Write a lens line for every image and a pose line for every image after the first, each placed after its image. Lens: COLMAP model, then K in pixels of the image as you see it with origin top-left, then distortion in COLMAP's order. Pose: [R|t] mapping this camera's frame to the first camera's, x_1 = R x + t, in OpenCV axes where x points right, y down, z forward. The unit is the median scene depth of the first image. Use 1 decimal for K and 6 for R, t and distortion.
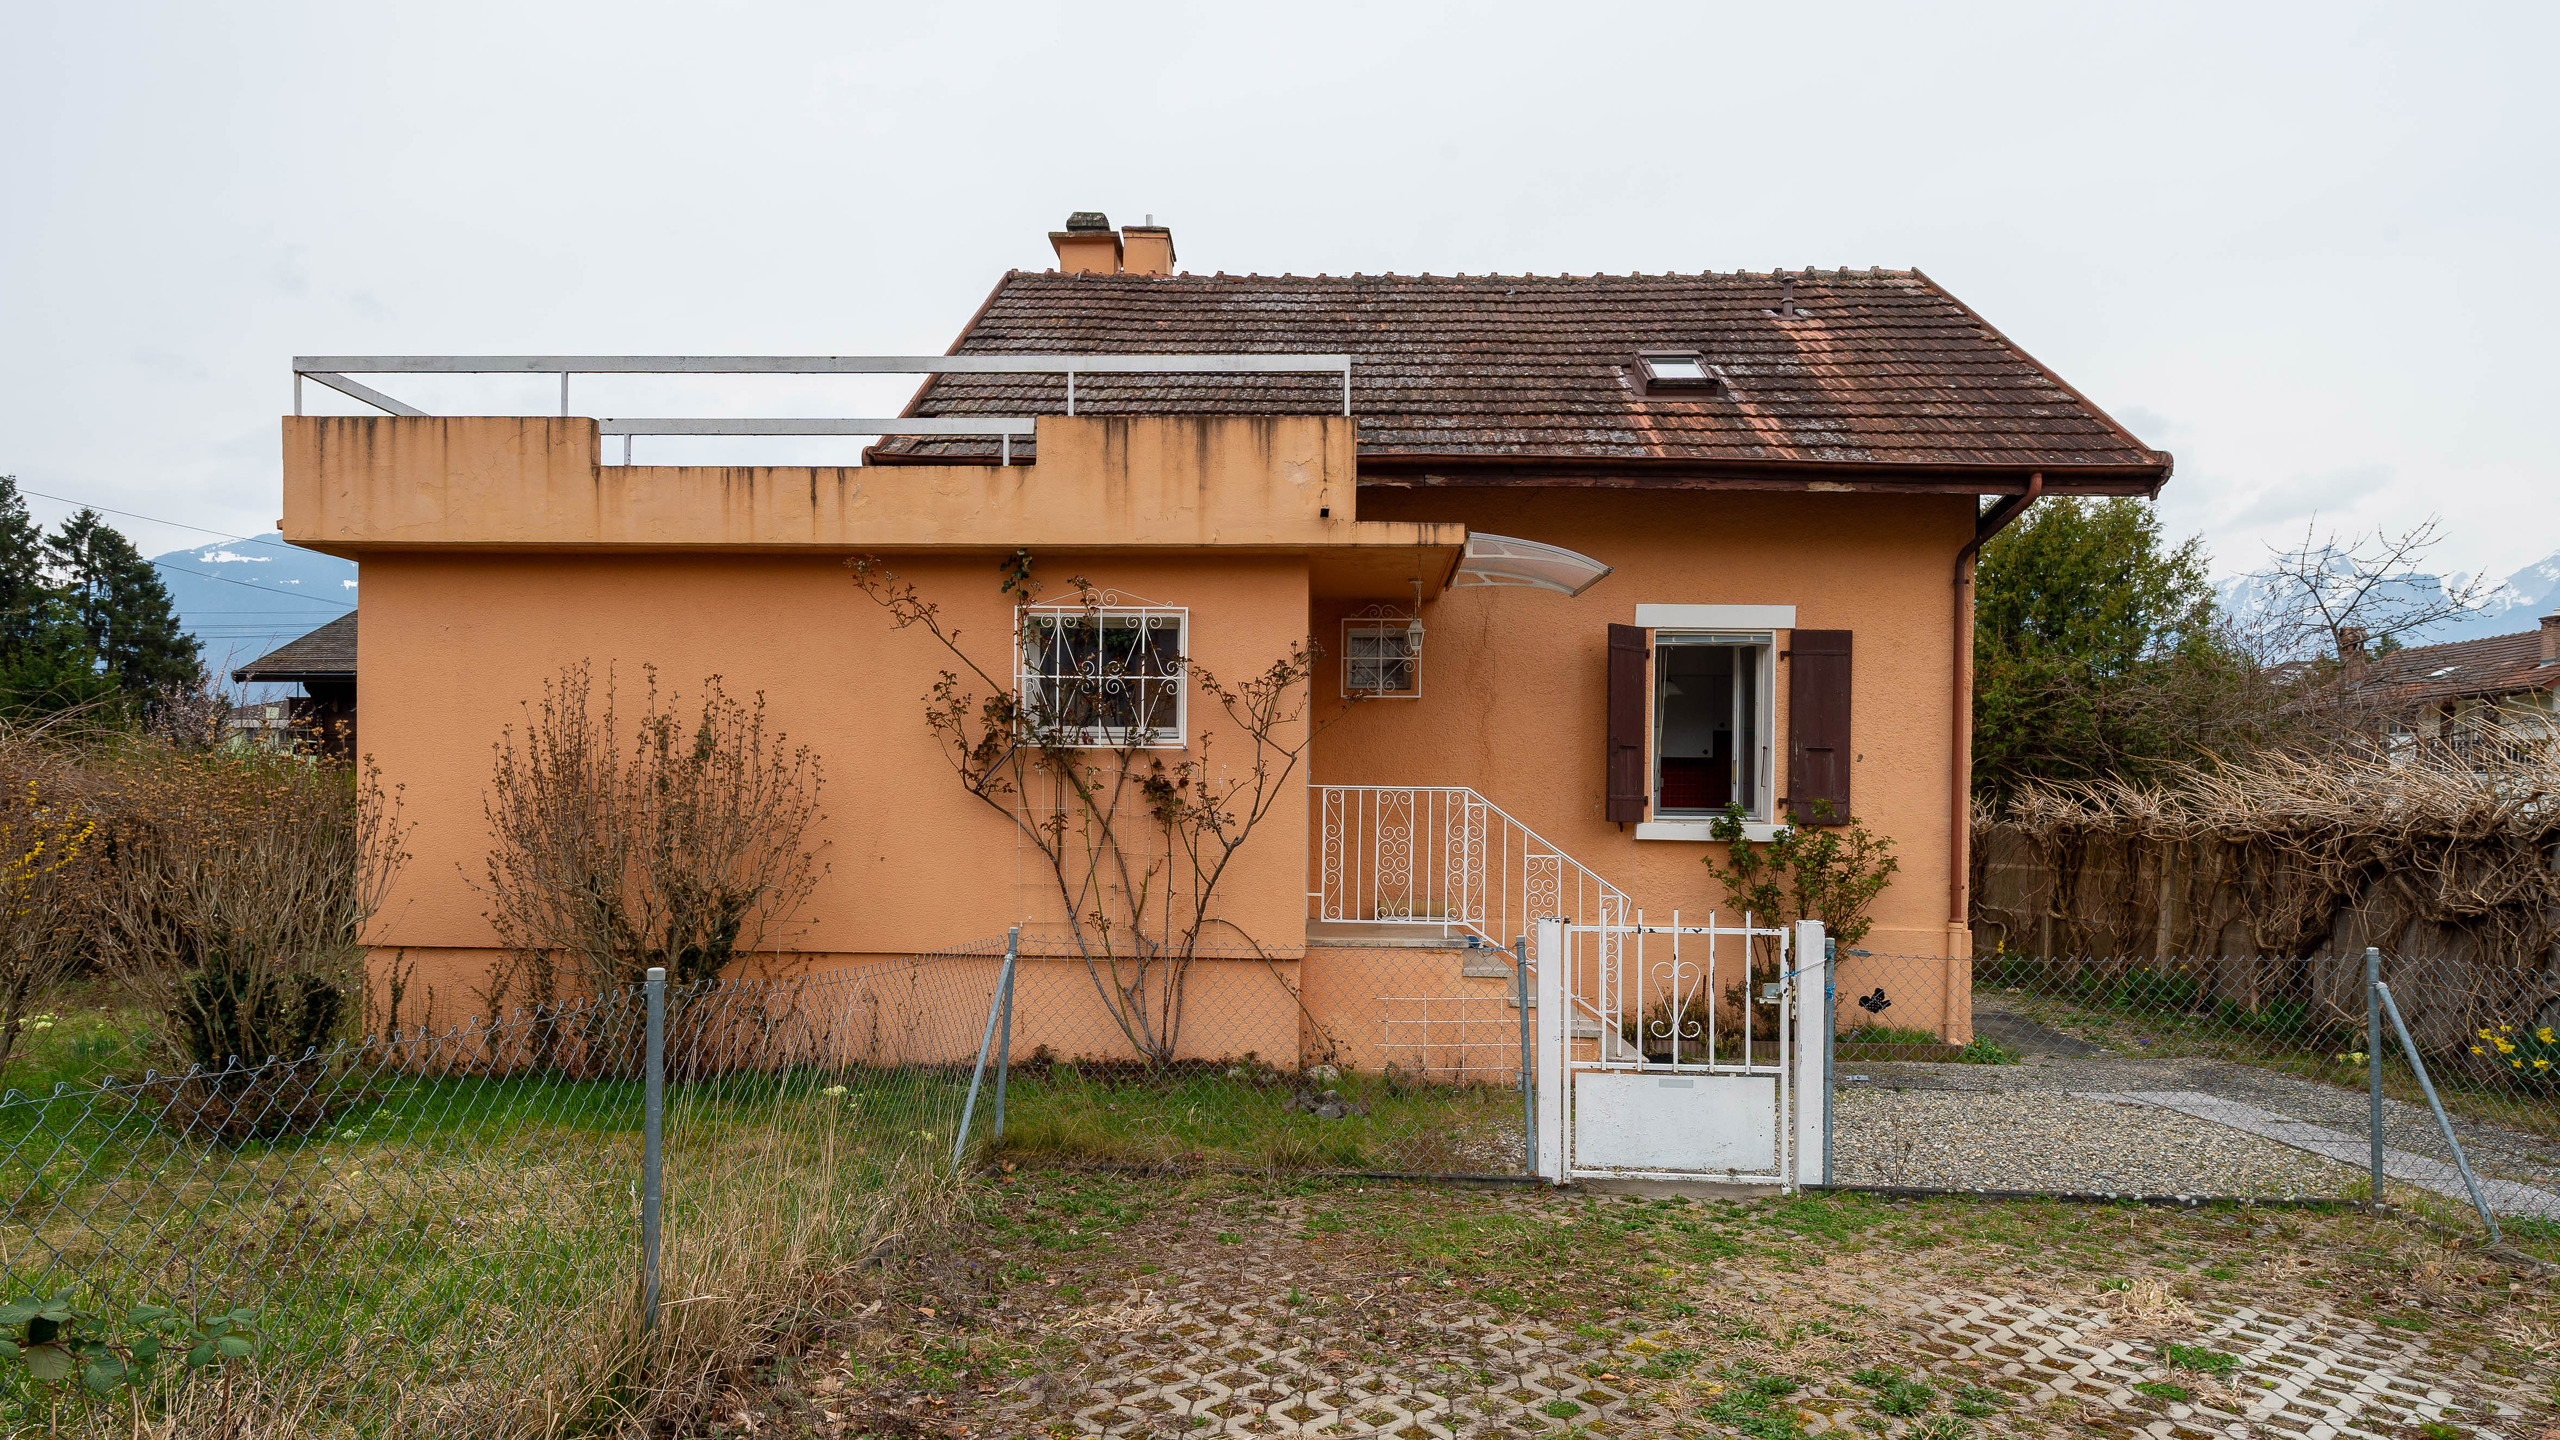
lens RADIAL K [[1396.1, 0, 1294.1], [0, 1396.1, 715.9], [0, 0, 1]] dist [-0.002940, -0.000582]
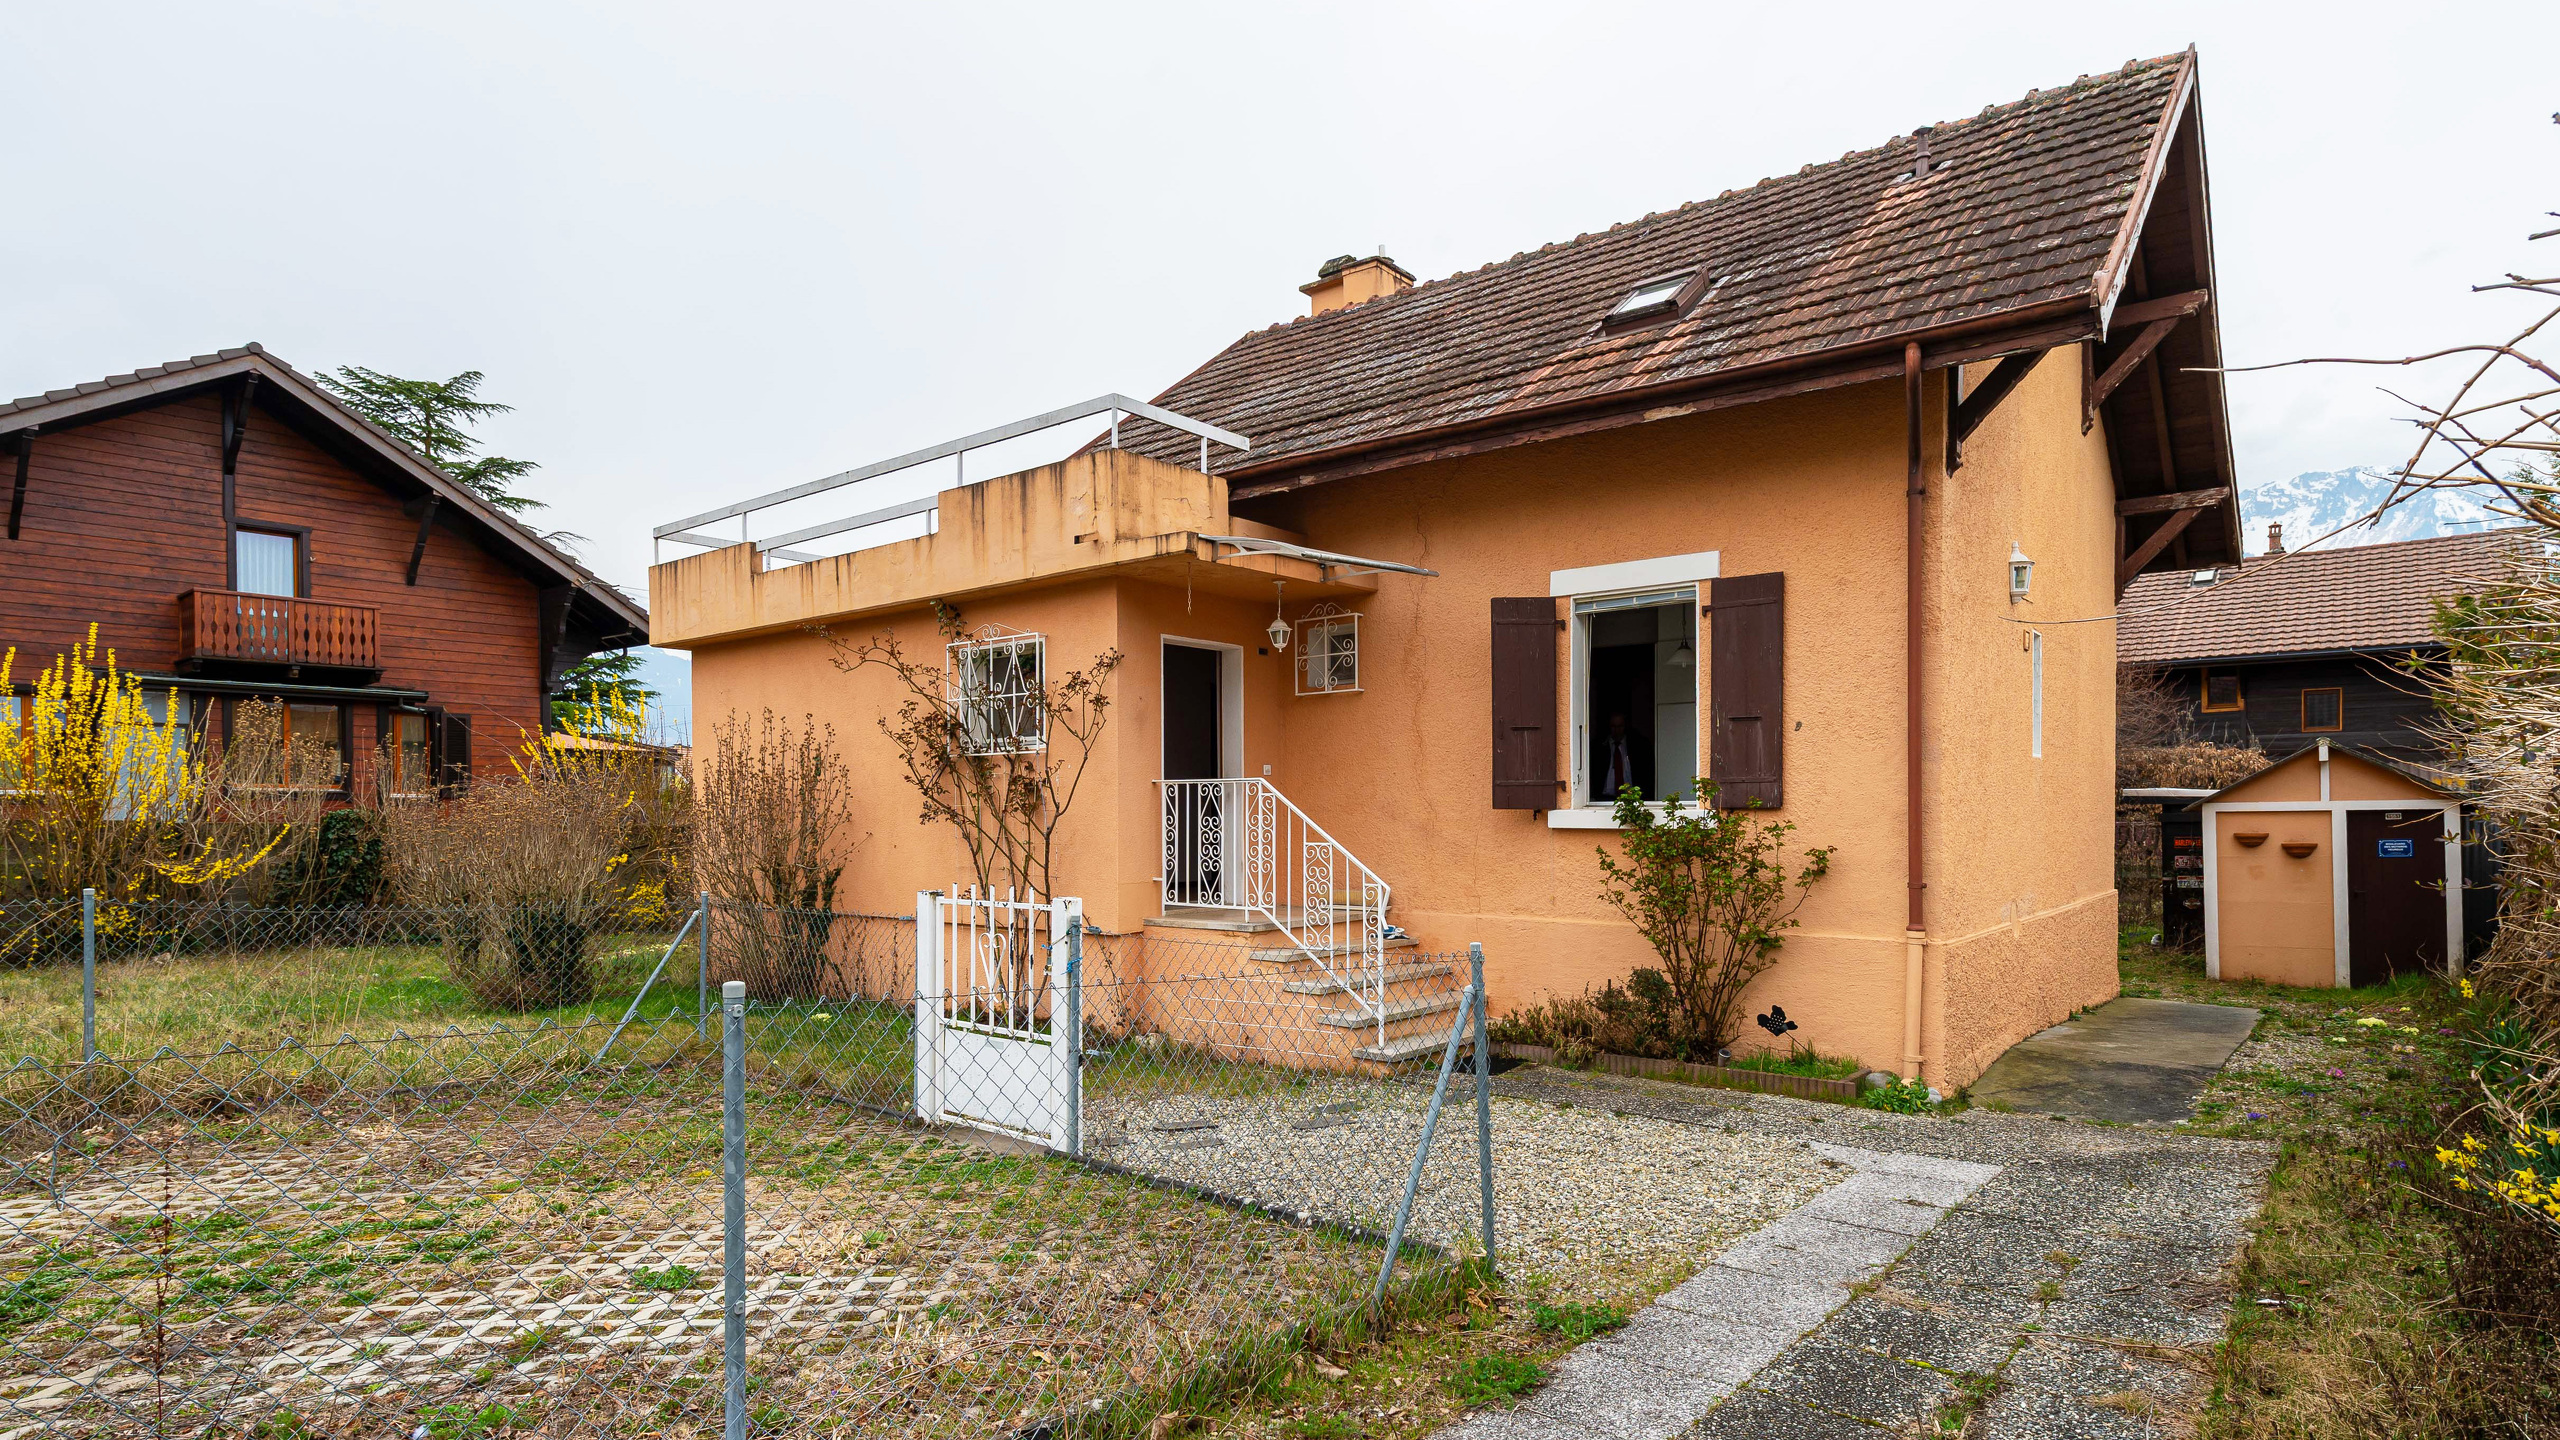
lens RADIAL K [[1396.1, 0, 1299.9], [0, 1396.1, 737.2], [0, 0, 1]] dist [-0.002940, -0.000582]
pose [[0.784330, -0.048657, -0.618433, 0.689646], [0.056510, 0.998378, -0.006881, 0.025745], [0.617765, -0.029551, 0.785808, 0.176809]]
